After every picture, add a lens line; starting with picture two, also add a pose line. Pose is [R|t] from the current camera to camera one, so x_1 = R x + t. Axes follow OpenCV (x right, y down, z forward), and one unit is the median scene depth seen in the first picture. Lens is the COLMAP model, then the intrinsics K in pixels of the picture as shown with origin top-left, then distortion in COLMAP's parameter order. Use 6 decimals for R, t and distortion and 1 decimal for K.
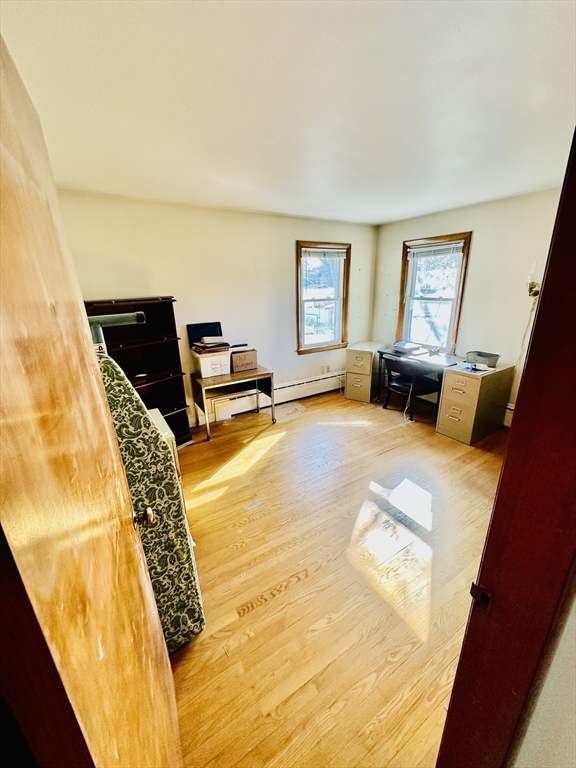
lens RADIAL K [[307.6, 0, 289.7], [0, 307.6, 384.5], [0, 0, 1]] dist [-0.003524, 0.000984]
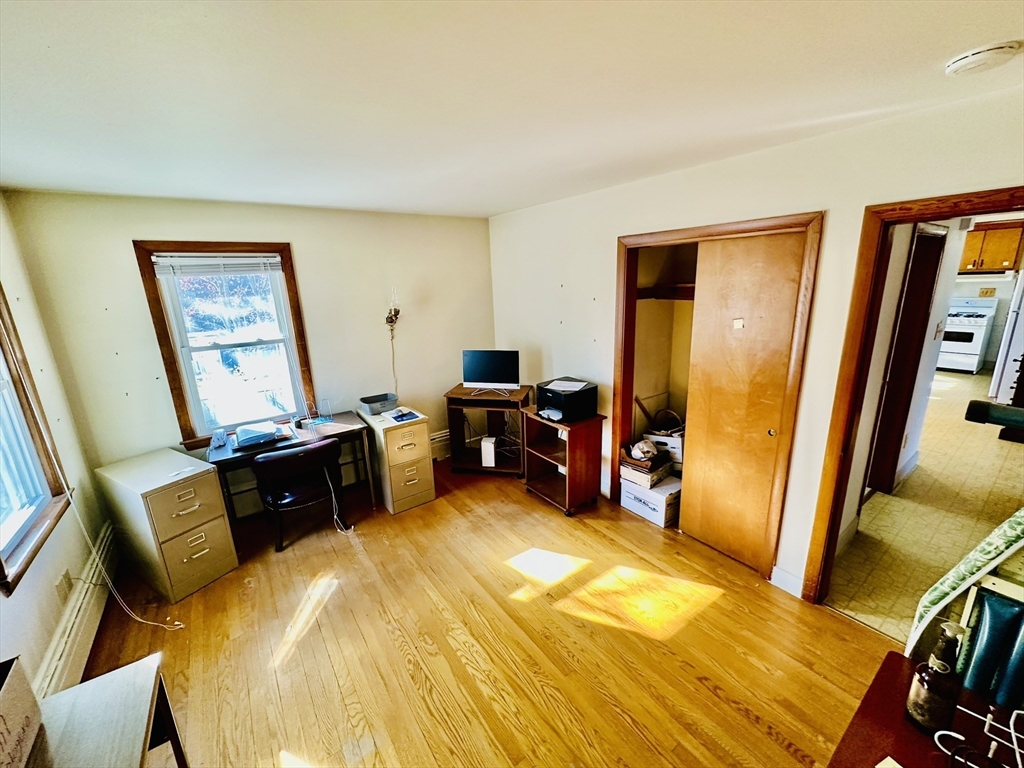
lens RADIAL K [[410.1, 0, 510.1], [0, 410.1, 384.4], [0, 0, 1]] dist [-0.003524, 0.000984]
pose [[-0.058068, -0.239522, 0.969153, -0.429038], [0.339294, 0.908268, 0.244804, -0.287560], [-0.938886, 0.343043, 0.028527, 0.663666]]
